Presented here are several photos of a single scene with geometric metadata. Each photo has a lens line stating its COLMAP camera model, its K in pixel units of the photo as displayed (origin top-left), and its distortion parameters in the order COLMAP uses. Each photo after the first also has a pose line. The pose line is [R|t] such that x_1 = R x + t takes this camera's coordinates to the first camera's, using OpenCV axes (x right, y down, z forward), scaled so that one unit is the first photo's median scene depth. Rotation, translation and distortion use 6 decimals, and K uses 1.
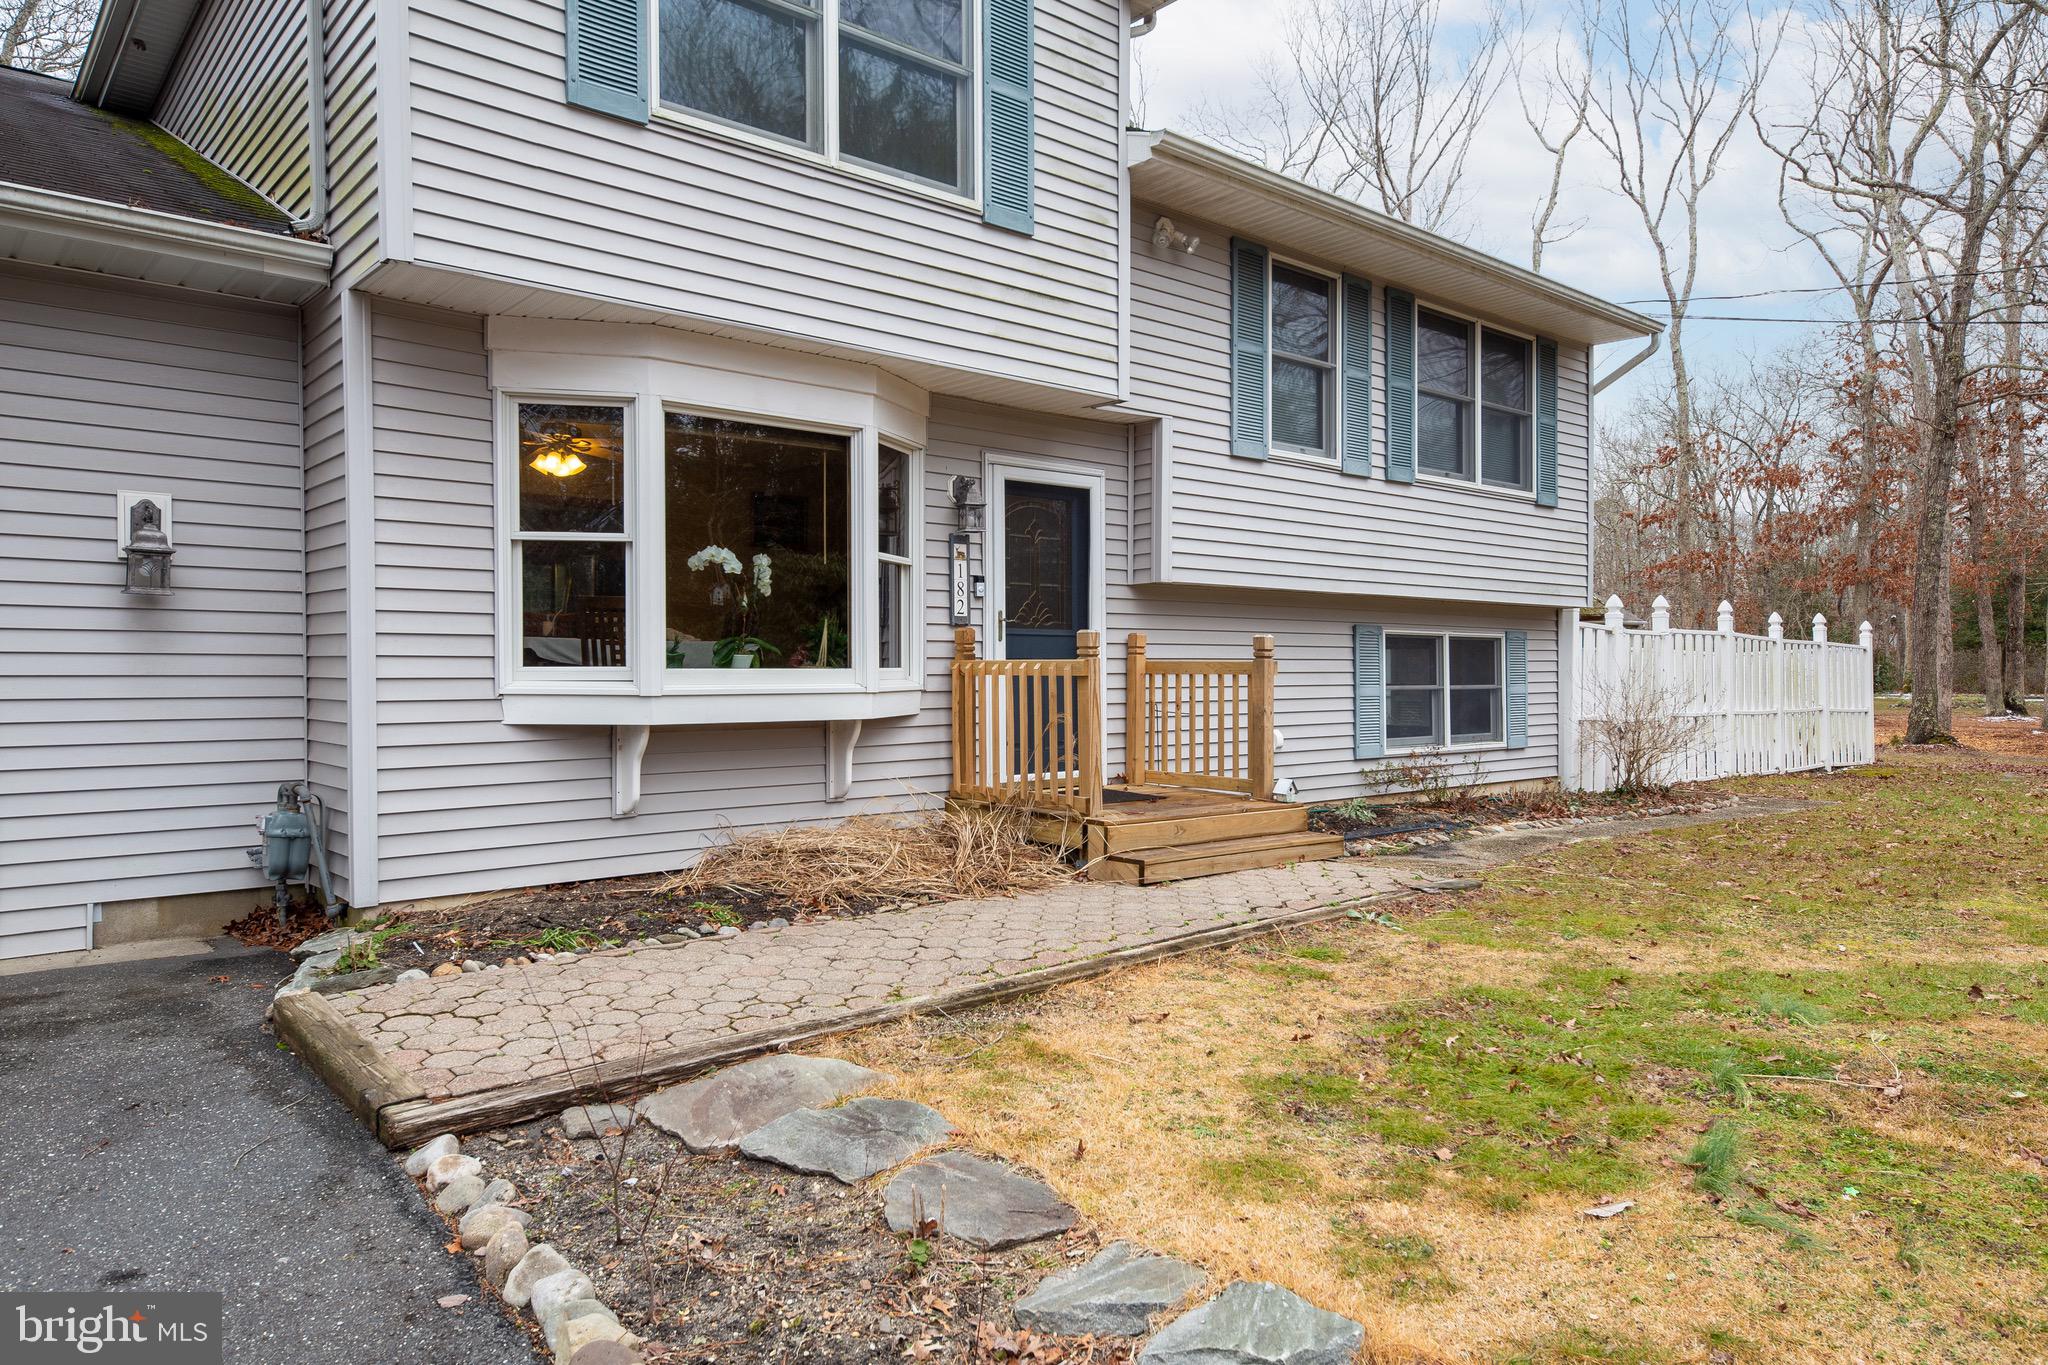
lens RADIAL K [[1340.6, 0, 1040.4], [0, 1340.6, 685.6], [0, 0, 1]] dist [0.013917, -0.011504]
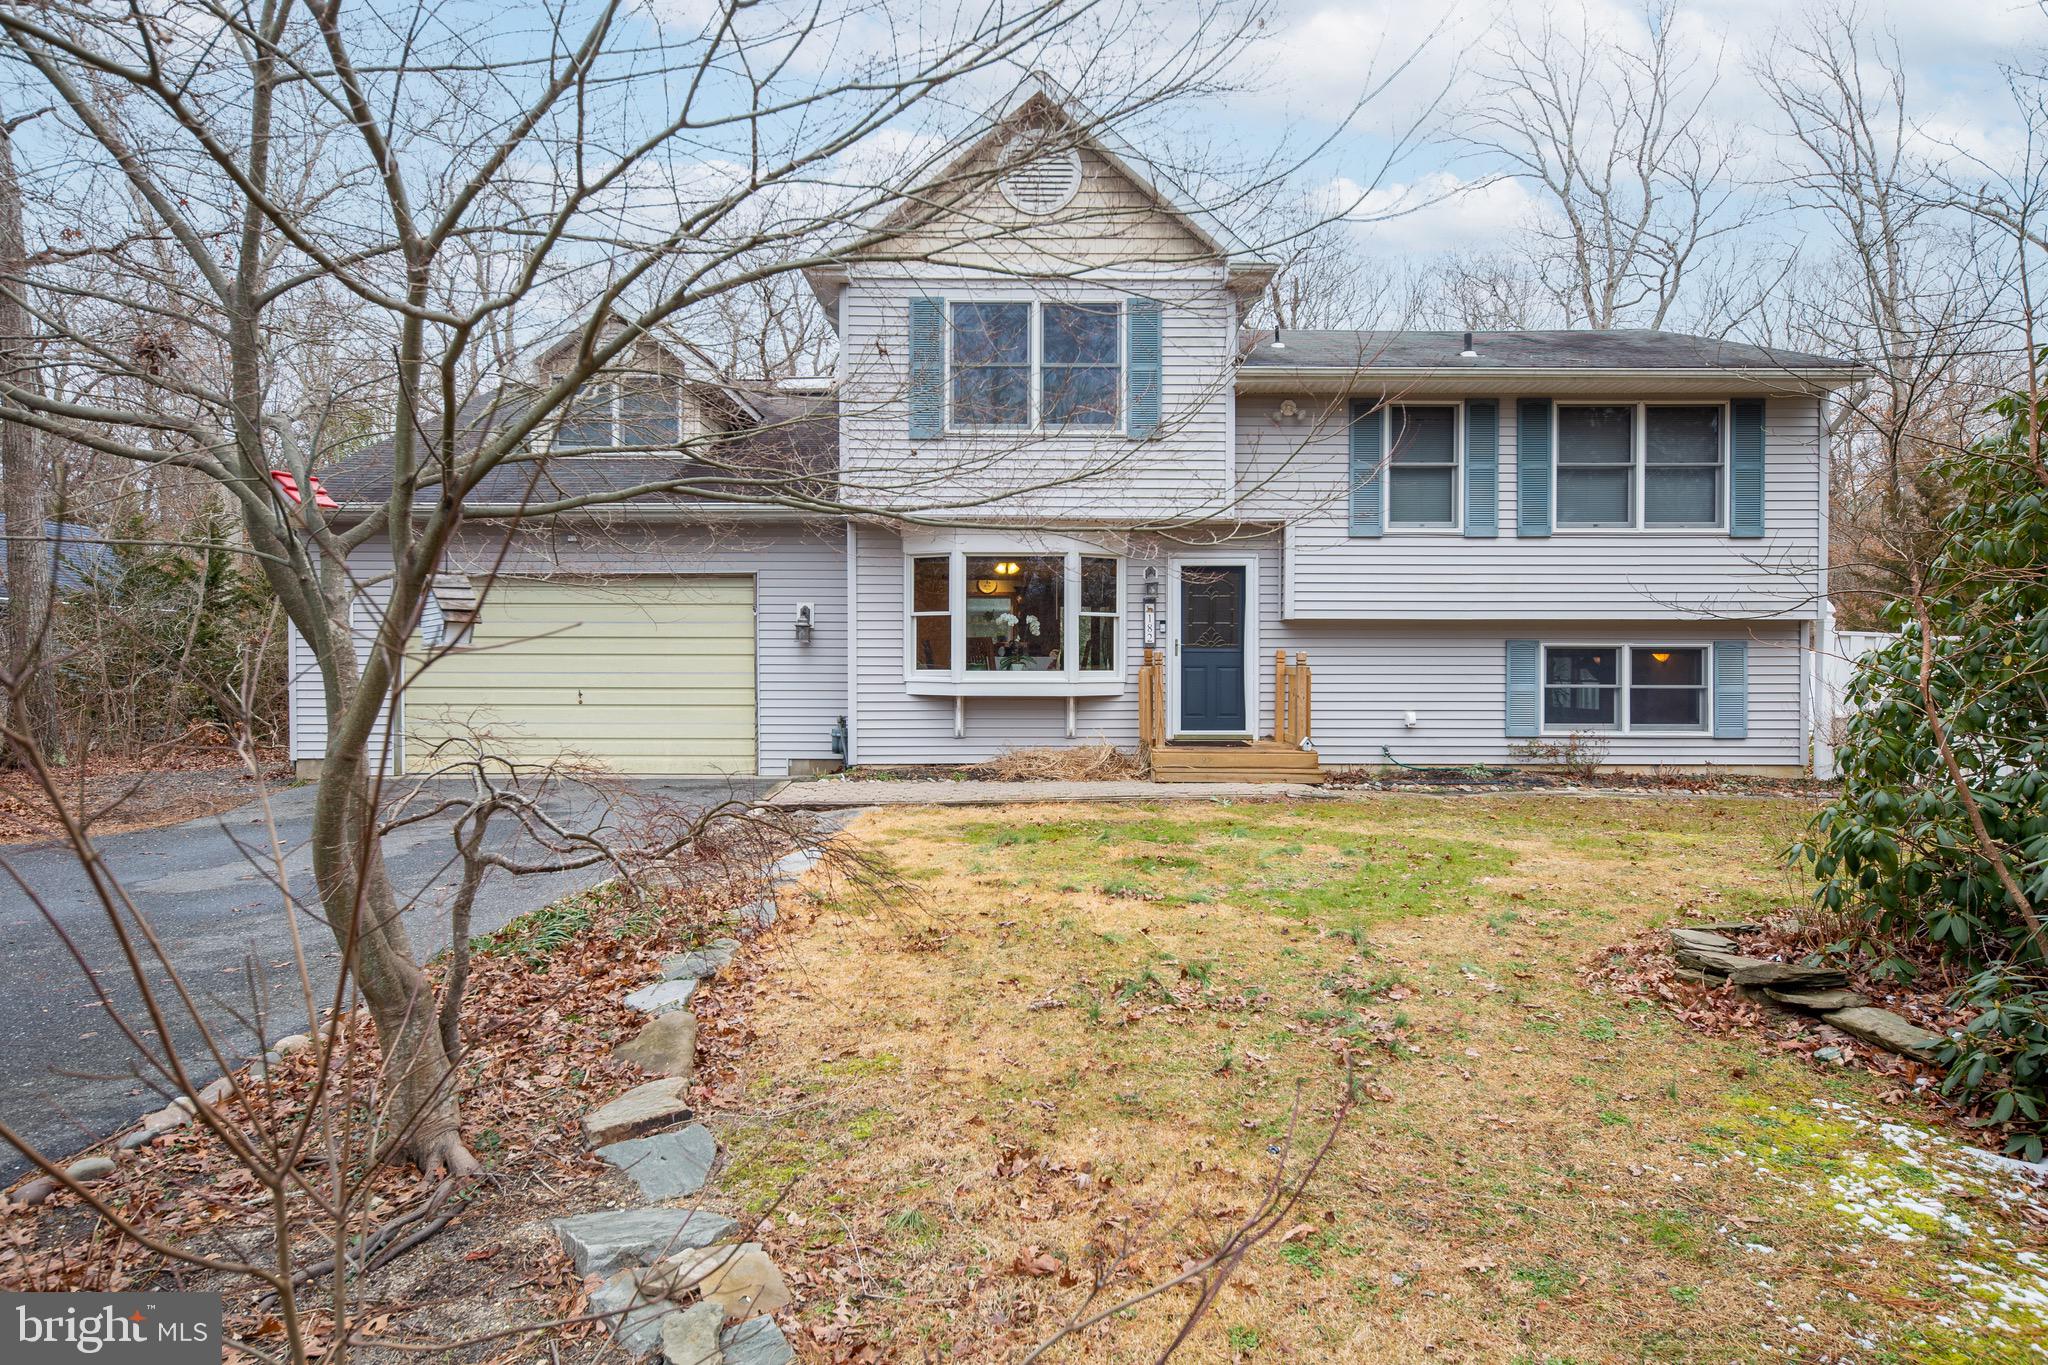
lens RADIAL K [[1252.2, 0, 1021.8], [0, 1252.2, 676.6], [0, 0, 1]] dist [0.015612, -0.012169]
pose [[0.753983, 0.003662, -0.656884, 0.944579], [-0.010366, 0.999926, -0.006325, 0.007653], [0.656813, 0.011578, 0.753965, -0.416476]]
